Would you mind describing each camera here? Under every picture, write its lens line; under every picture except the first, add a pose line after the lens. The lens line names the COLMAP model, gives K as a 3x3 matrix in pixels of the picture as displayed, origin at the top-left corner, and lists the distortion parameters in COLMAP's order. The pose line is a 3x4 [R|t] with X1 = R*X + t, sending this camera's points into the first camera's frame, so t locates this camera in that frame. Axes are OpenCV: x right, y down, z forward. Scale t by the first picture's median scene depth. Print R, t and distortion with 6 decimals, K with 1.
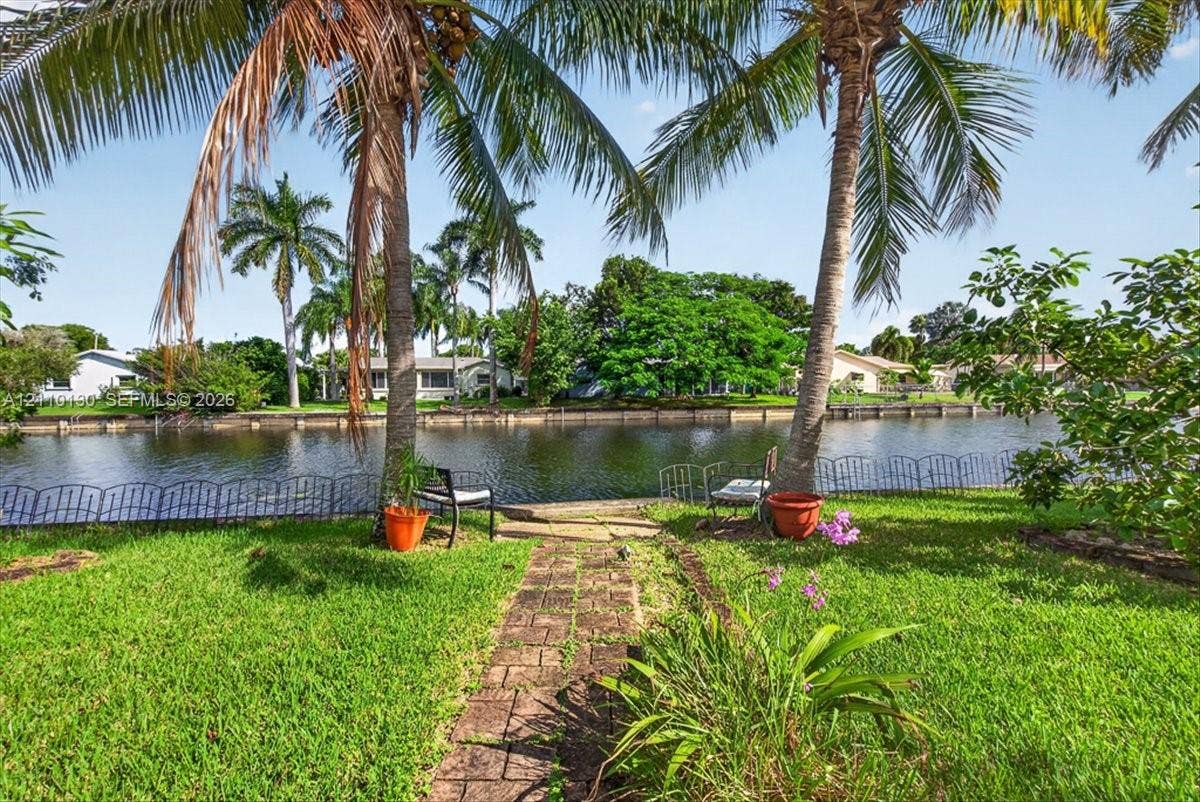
lens RADIAL K [[526.5, 0, 600.0], [0, 526.5, 401.0], [0, 0, 1]] dist [-0.000913, -0.000190]
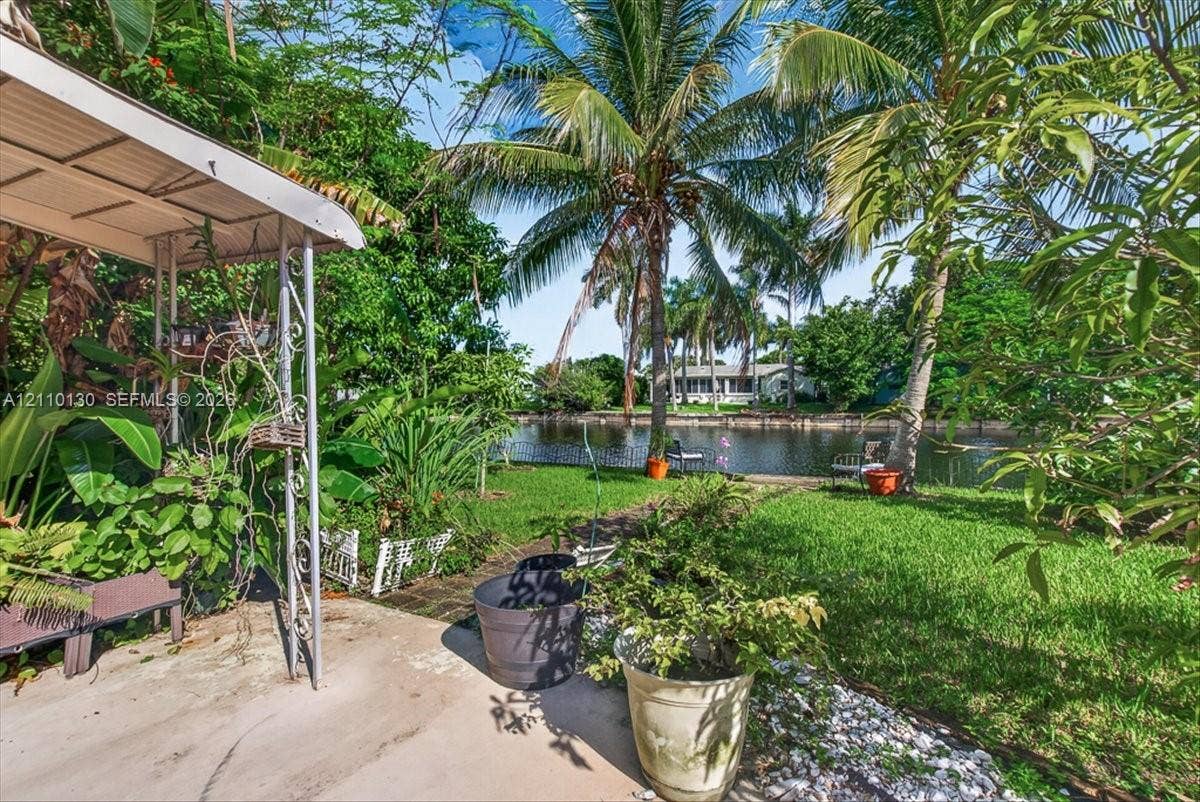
lens RADIAL K [[526.5, 0, 600.0], [0, 526.5, 401.0], [0, 0, 1]] dist [-0.000913, -0.000190]
pose [[0.831135, 0.010816, -0.555966, 0.068252], [-0.015138, 0.999880, -0.003179, -0.000591], [0.555865, 0.011059, 0.831199, -0.094966]]
